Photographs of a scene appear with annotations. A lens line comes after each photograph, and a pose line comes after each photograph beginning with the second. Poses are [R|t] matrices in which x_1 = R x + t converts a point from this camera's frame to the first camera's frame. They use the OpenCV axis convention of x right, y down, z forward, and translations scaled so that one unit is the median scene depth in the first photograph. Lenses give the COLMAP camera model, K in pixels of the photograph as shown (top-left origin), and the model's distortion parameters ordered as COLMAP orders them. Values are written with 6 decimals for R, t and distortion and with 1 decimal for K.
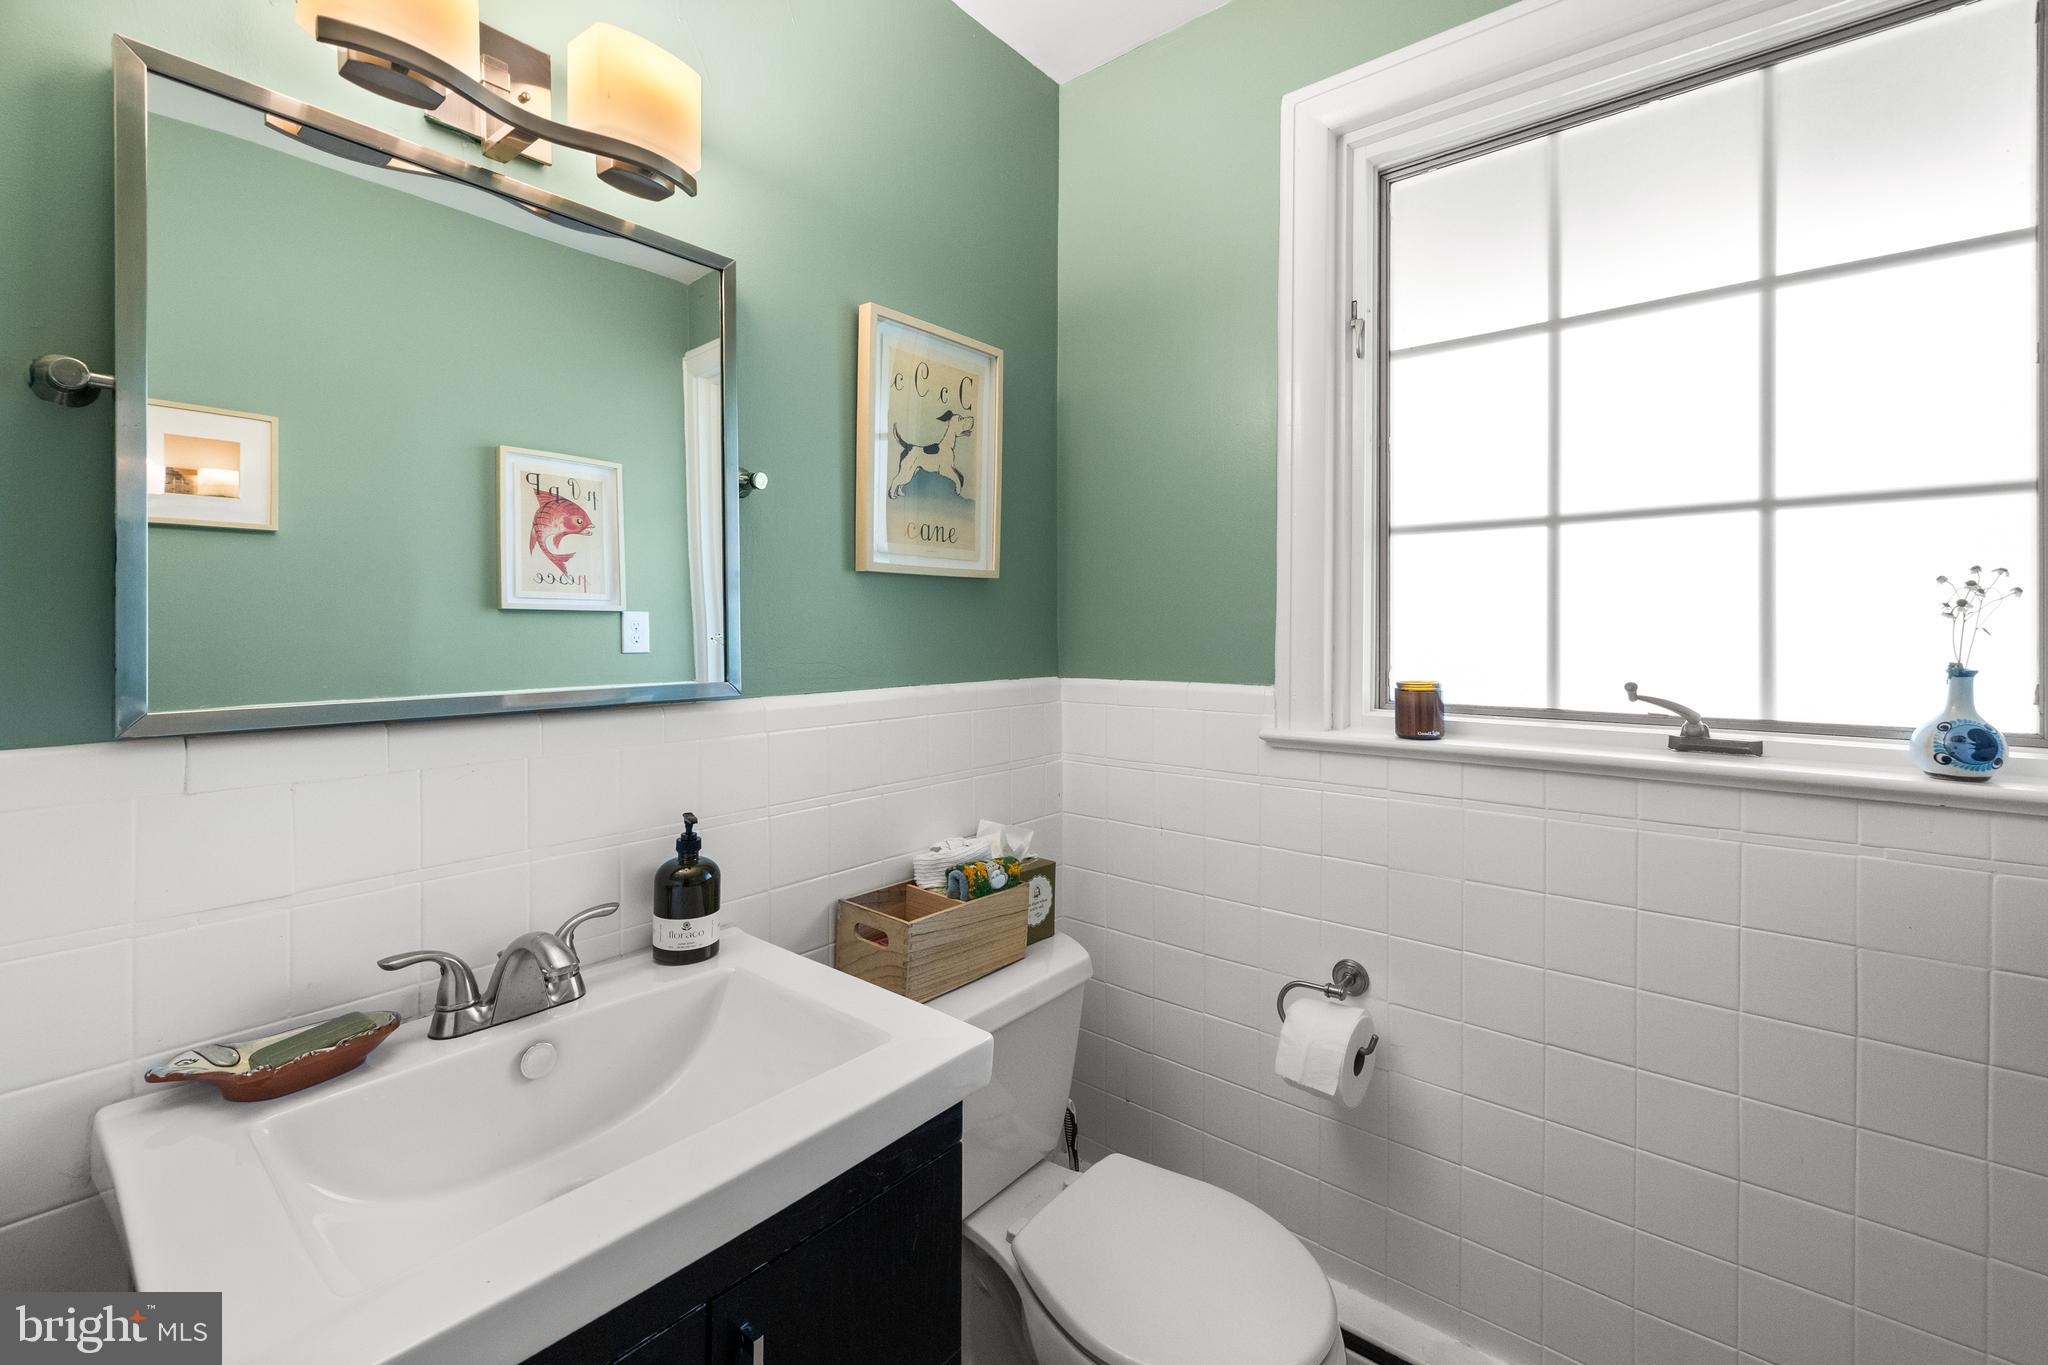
lens RADIAL K [[867.6, 0, 1030.6], [0, 867.6, 630.6], [0, 0, 1]] dist [-0.001291, 0.000708]
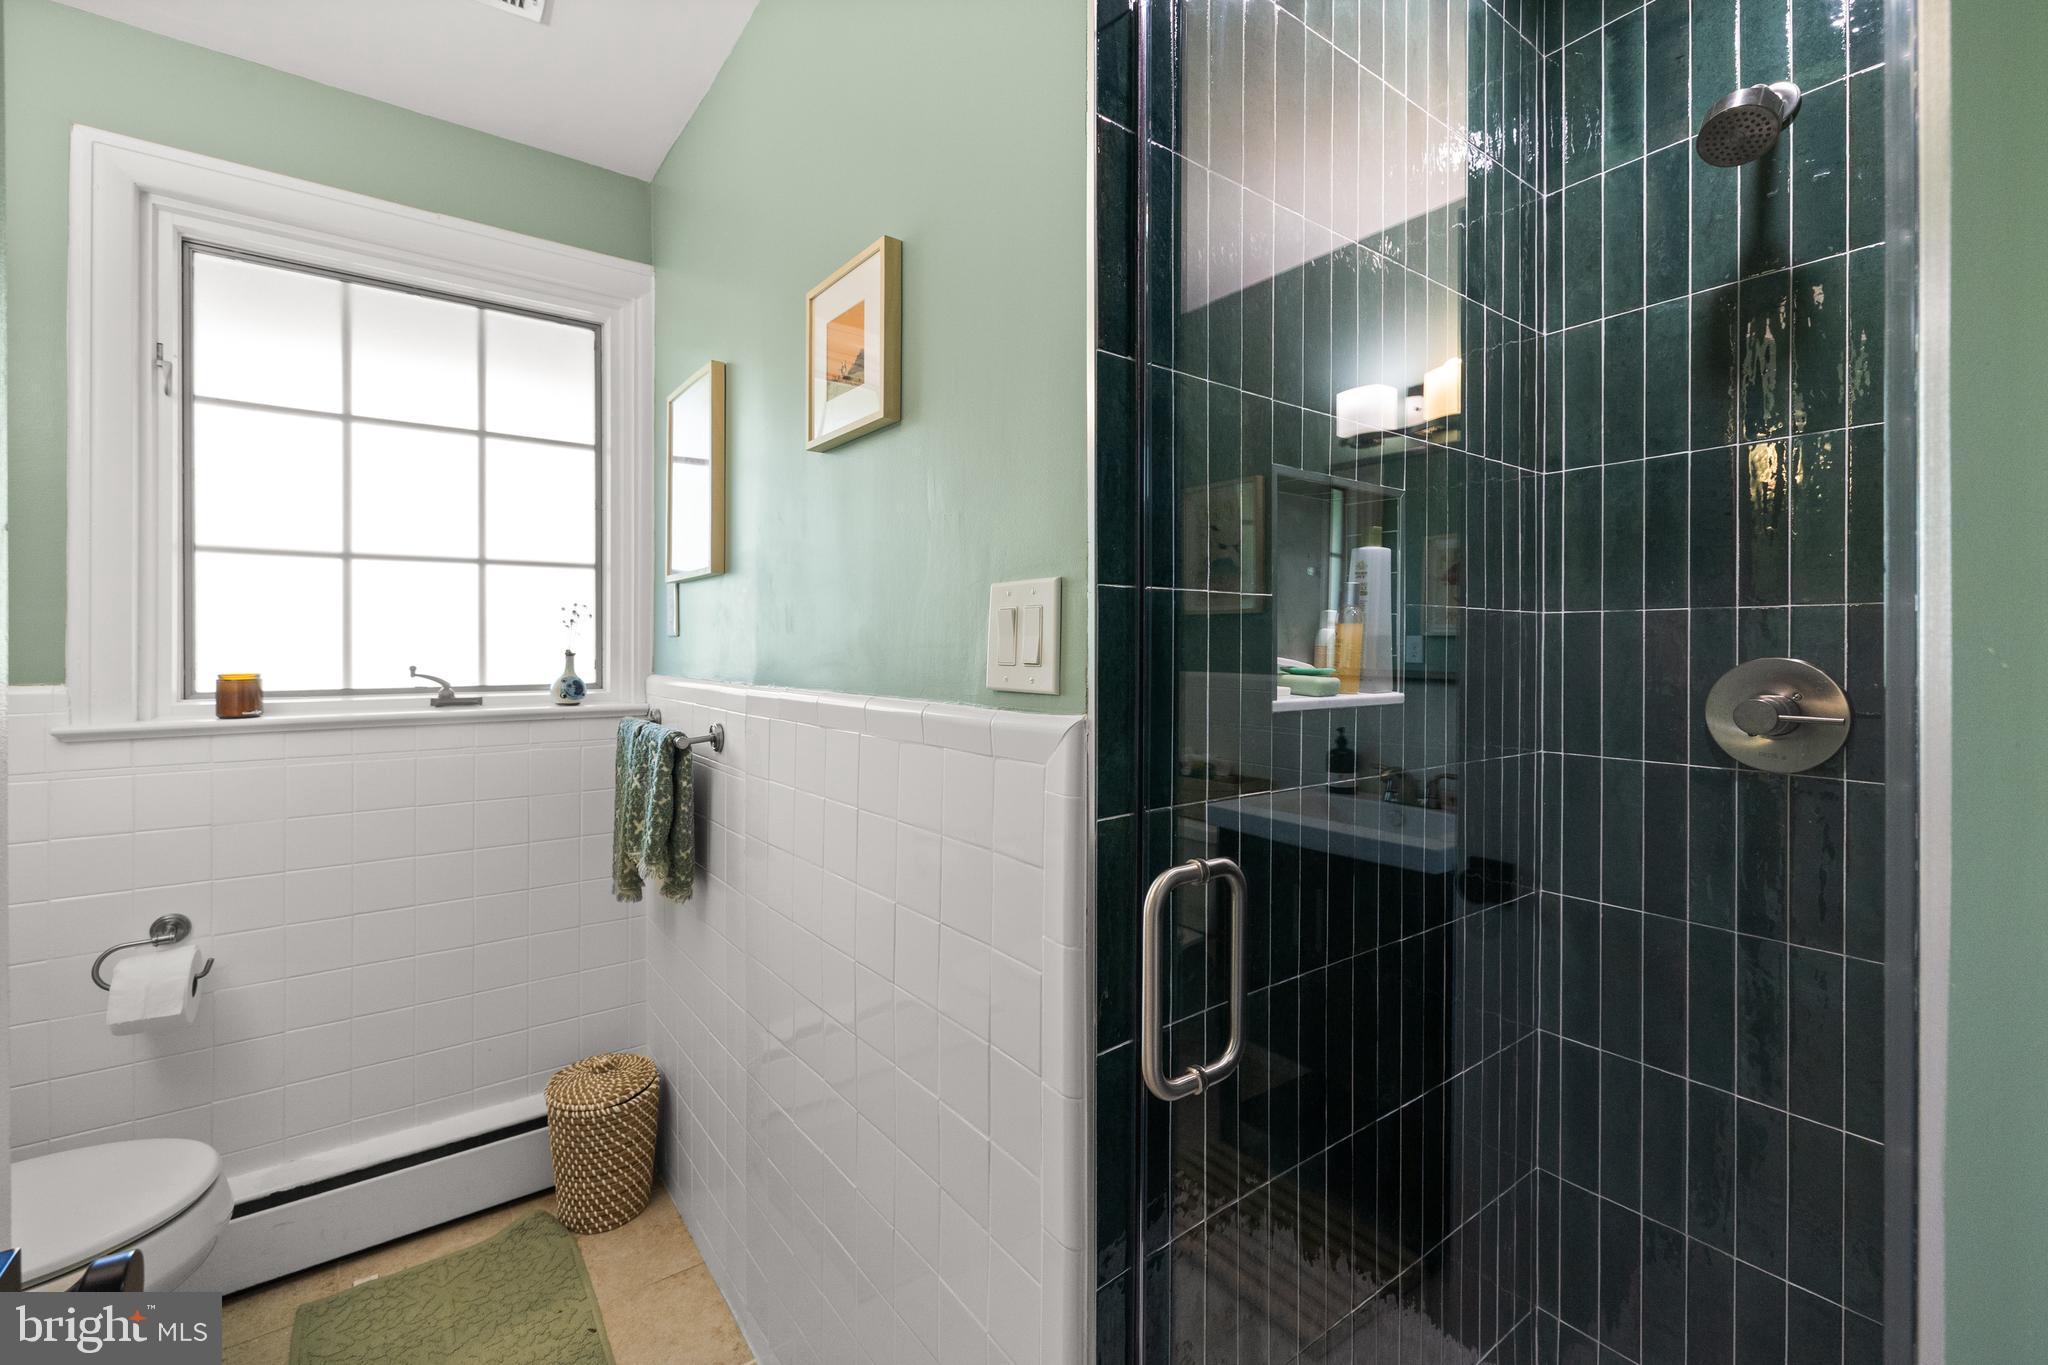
lens RADIAL K [[867.6, 0, 1028.7], [0, 867.6, 642.4], [0, 0, 1]] dist [-0.001291, 0.000708]
pose [[0.222534, 0.000361, 0.974925, -0.531605], [0.001810, 0.999998, -0.000783, 0.017479], [-0.974923, 0.001939, 0.222533, -0.402208]]
